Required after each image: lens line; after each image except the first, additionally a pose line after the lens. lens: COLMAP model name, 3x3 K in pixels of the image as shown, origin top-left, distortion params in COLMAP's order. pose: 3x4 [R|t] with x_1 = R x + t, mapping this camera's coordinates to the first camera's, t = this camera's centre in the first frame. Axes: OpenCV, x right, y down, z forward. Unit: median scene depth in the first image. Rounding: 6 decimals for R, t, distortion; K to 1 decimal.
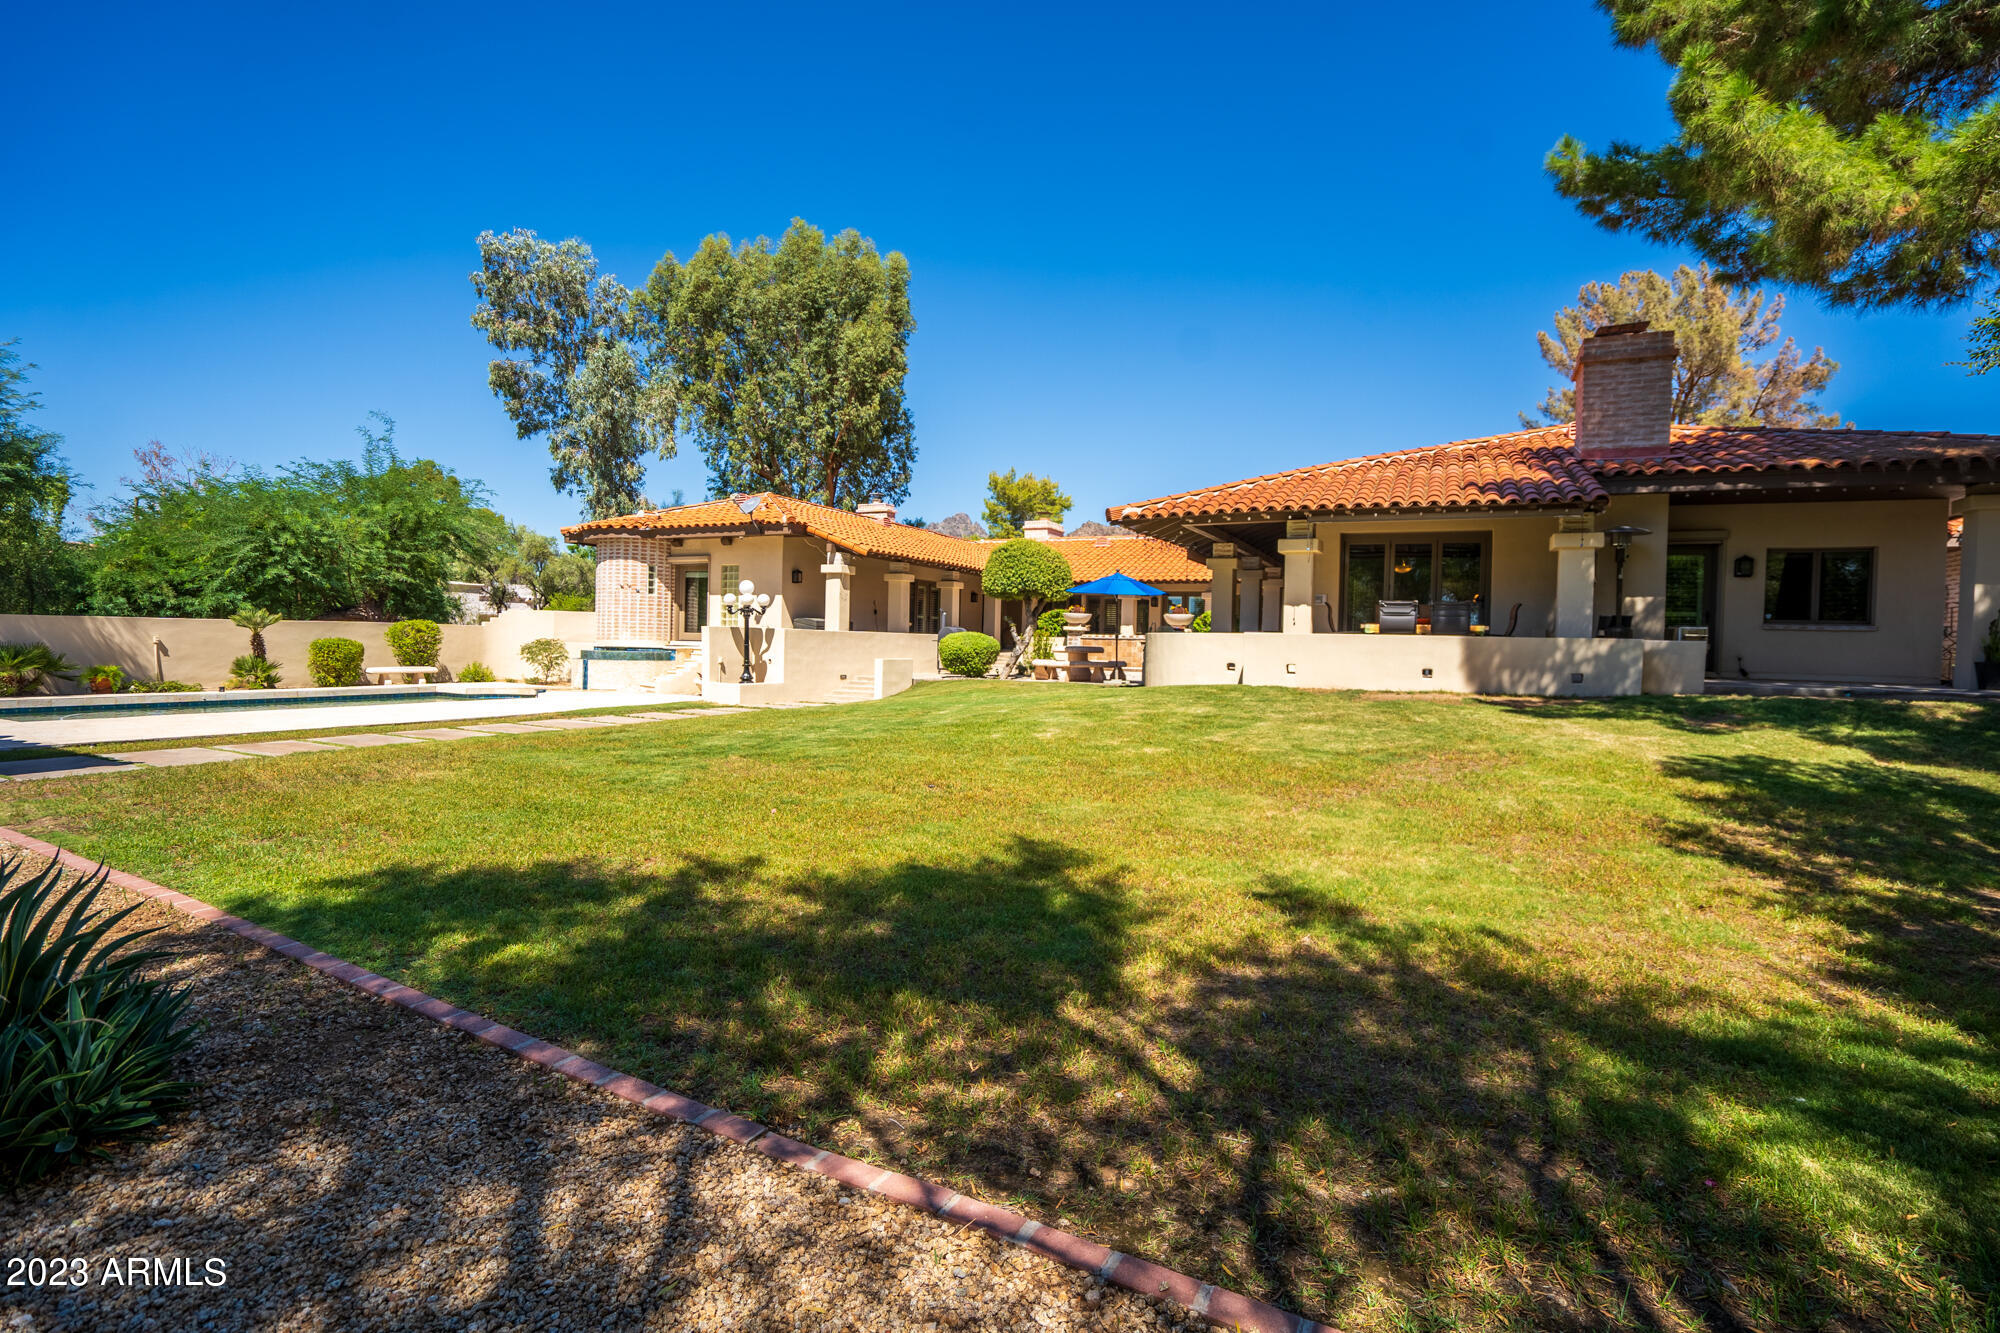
lens RADIAL K [[938.1, 0, 989.6], [0, 938.1, 633.1], [0, 0, 1]] dist [-0.003658, -0.000308]
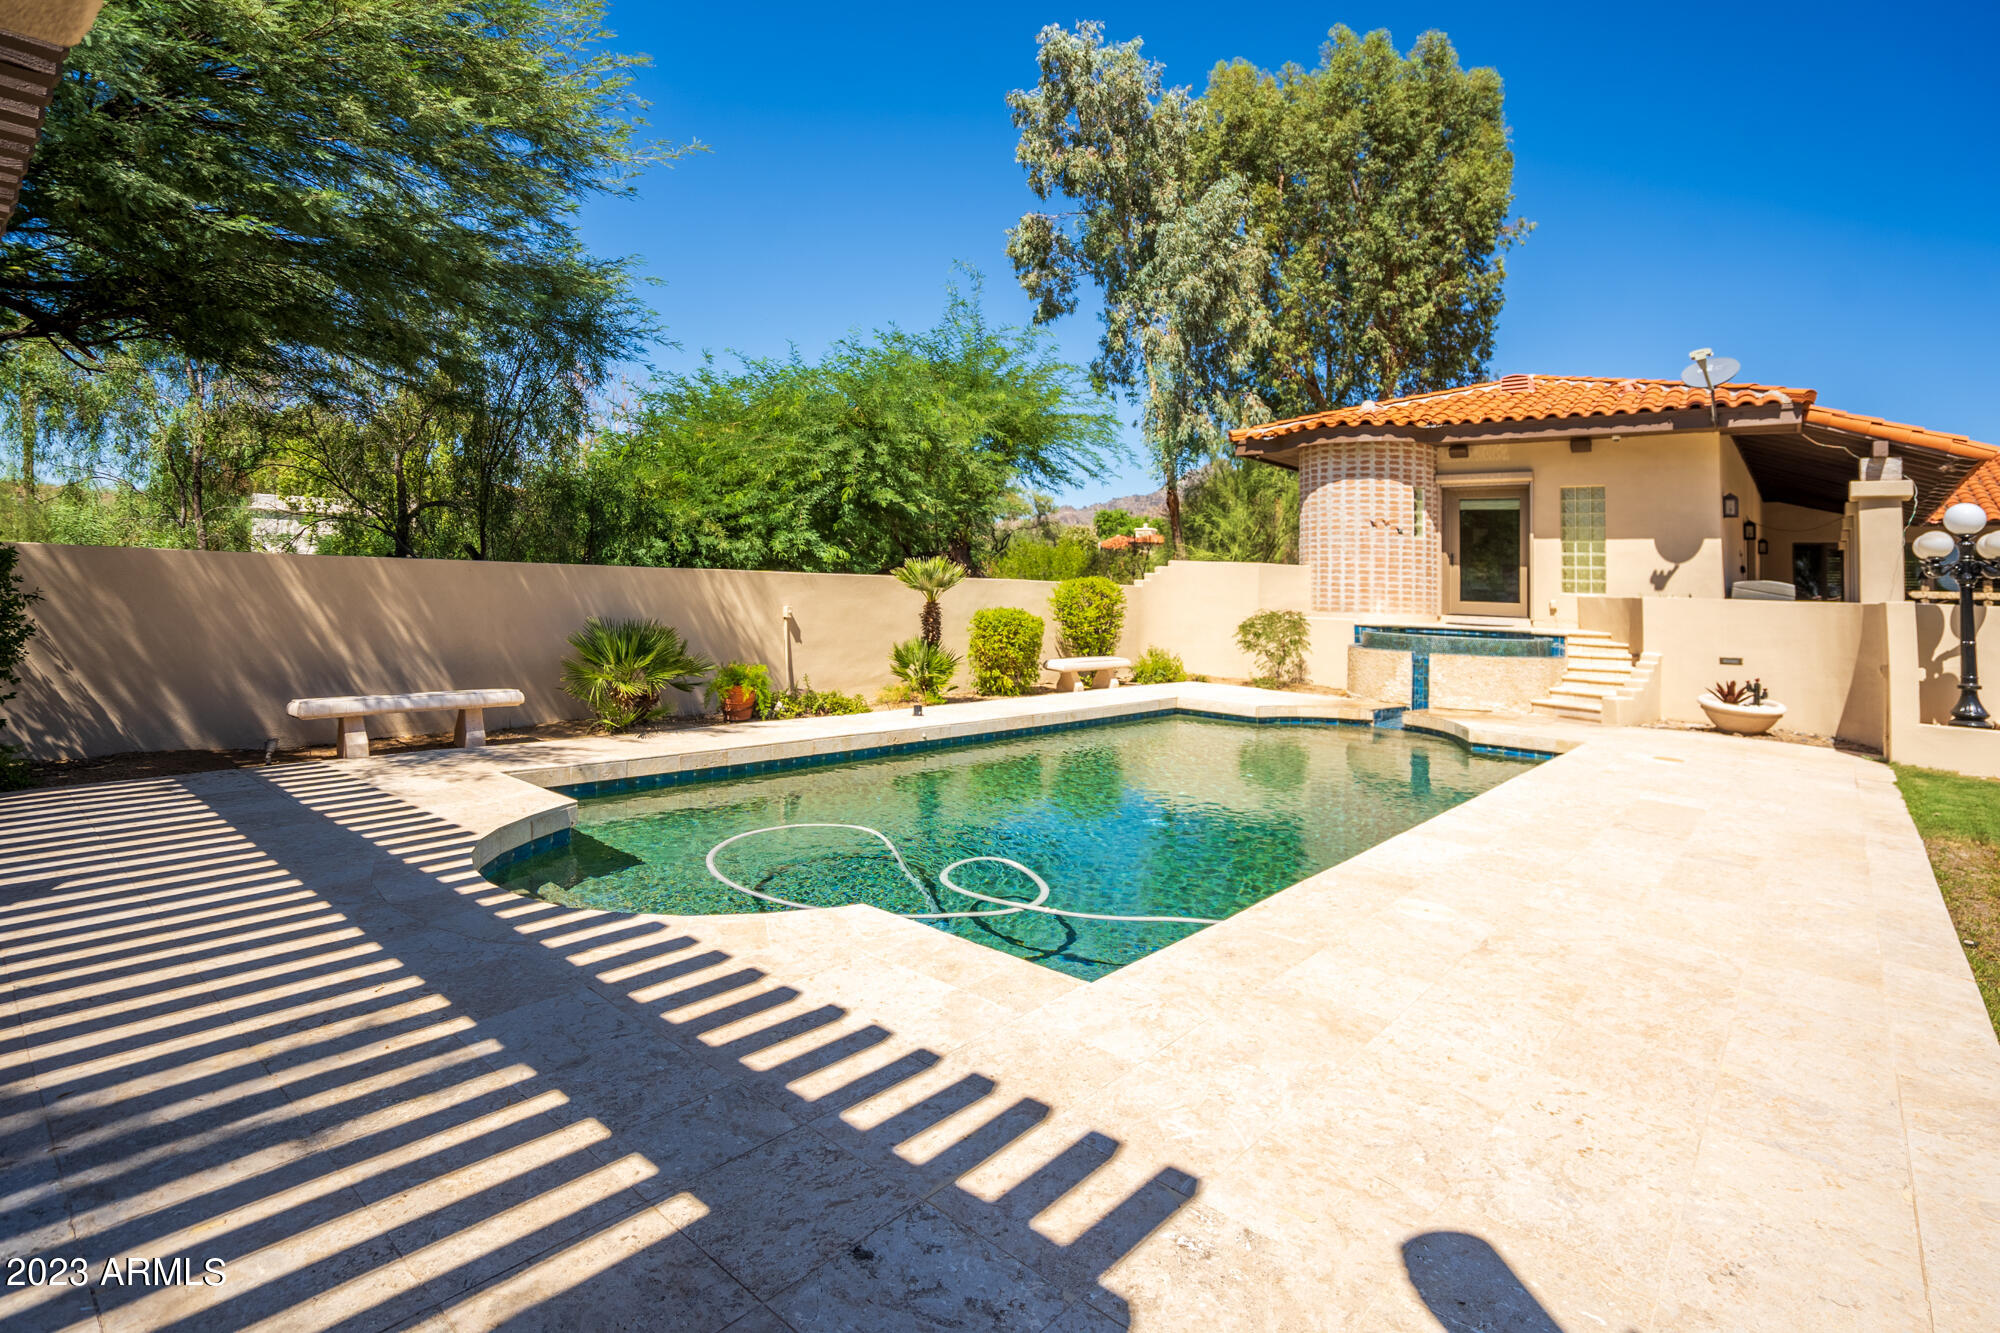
lens RADIAL K [[917.6, 0, 1002.9], [0, 917.6, 573.6], [0, 0, 1]] dist [-0.001092, -0.000039]
pose [[0.979811, 0.011137, -0.199614, -0.512091], [-0.013076, 0.999879, -0.008399, -0.010102], [0.199497, 0.010840, 0.979839, 0.383764]]
